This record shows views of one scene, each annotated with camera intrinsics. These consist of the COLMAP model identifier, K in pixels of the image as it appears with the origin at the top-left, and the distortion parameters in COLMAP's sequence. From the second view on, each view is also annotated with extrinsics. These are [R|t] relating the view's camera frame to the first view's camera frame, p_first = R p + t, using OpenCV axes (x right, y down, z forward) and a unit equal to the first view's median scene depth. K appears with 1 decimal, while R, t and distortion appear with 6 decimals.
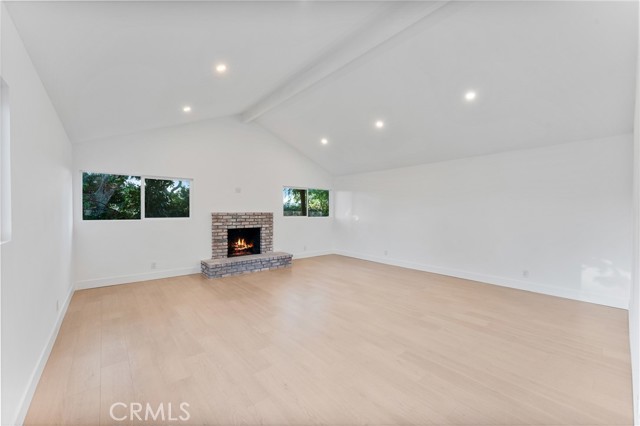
lens RADIAL K [[256.9, 0, 320.0], [0, 256.9, 214.5], [0, 0, 1]] dist [-0.002094, -0.000034]
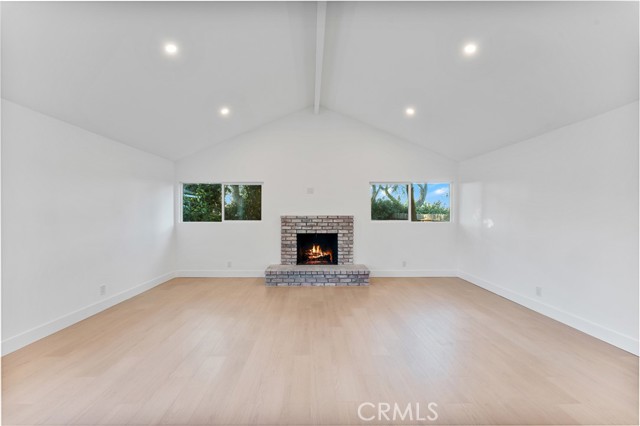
lens RADIAL K [[256.9, 0, 320.5], [0, 256.9, 215.5], [0, 0, 1]] dist [-0.002094, -0.000034]
pose [[0.771366, -0.002589, -0.636387, 0.277565], [-0.005853, 0.999921, -0.011162, 0.001462], [0.636365, 0.012335, 0.771289, 0.336617]]
